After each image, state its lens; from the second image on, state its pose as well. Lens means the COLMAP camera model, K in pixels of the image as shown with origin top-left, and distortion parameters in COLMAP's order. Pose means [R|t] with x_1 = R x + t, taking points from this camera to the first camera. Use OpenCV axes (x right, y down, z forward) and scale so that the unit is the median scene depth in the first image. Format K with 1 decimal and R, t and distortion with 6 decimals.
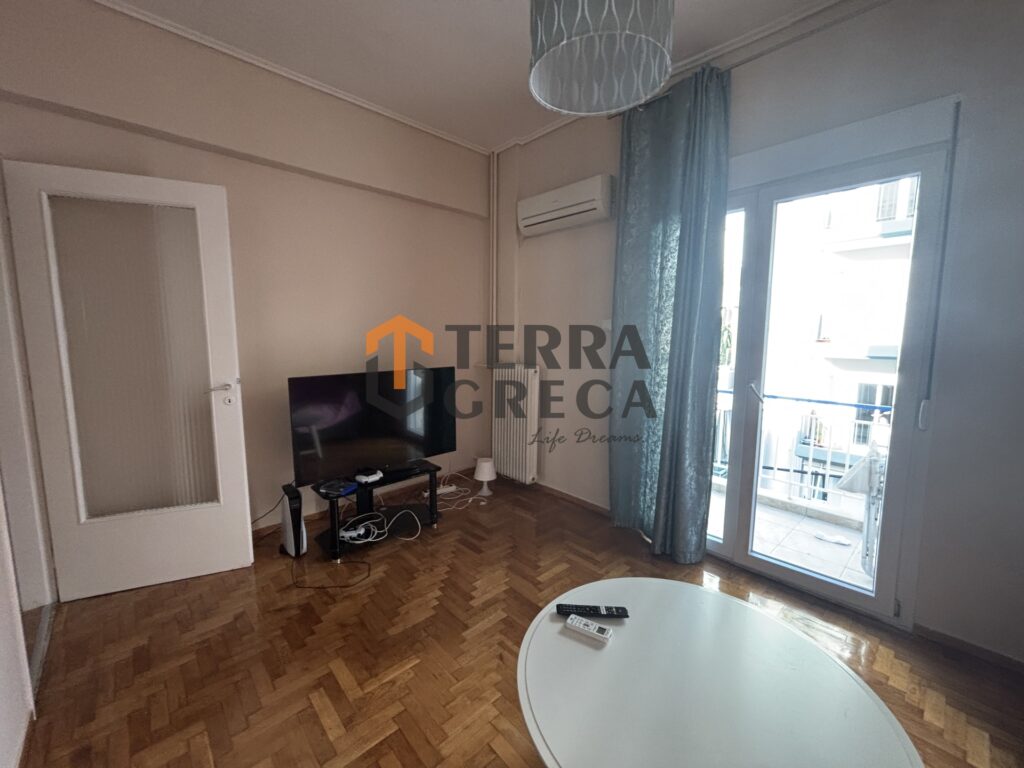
lens RADIAL K [[413.2, 0, 508.3], [0, 413.2, 380.3], [0, 0, 1]] dist [0.000969, 0.000084]
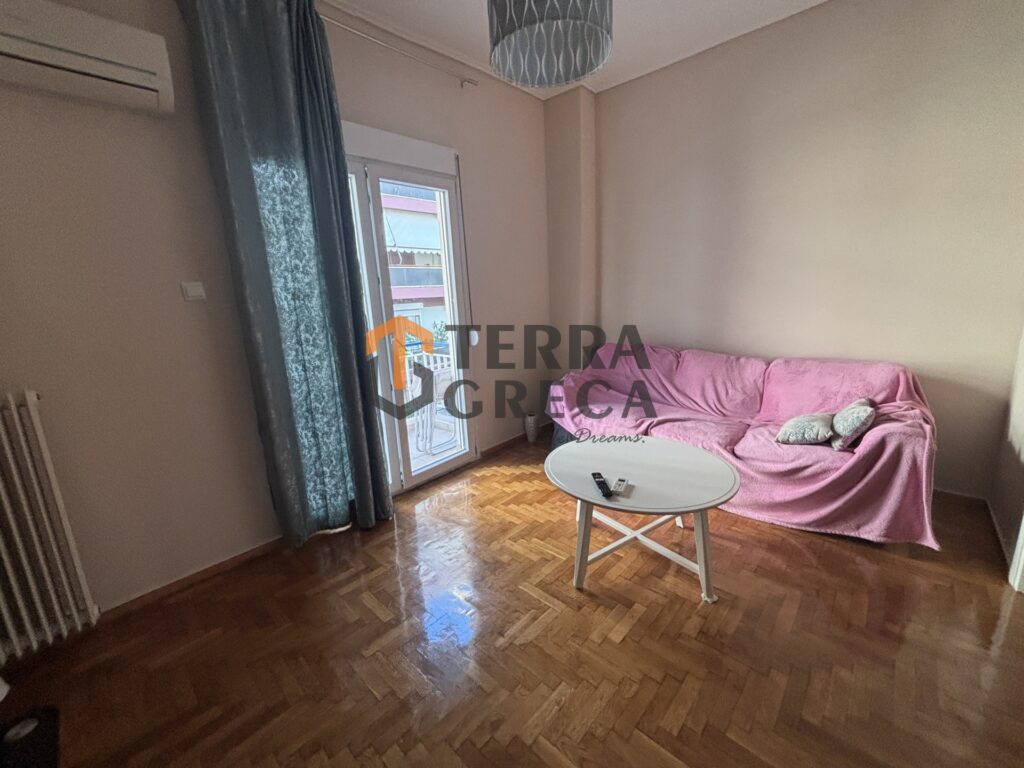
lens RADIAL K [[413.2, 0, 508.3], [0, 413.2, 380.3], [0, 0, 1]] dist [0.000969, 0.000084]
pose [[-0.071455, -0.211507, 0.974761, -0.556315], [0.165632, 0.961175, 0.220701, -0.073765], [-0.983596, 0.177221, -0.033648, 0.677519]]
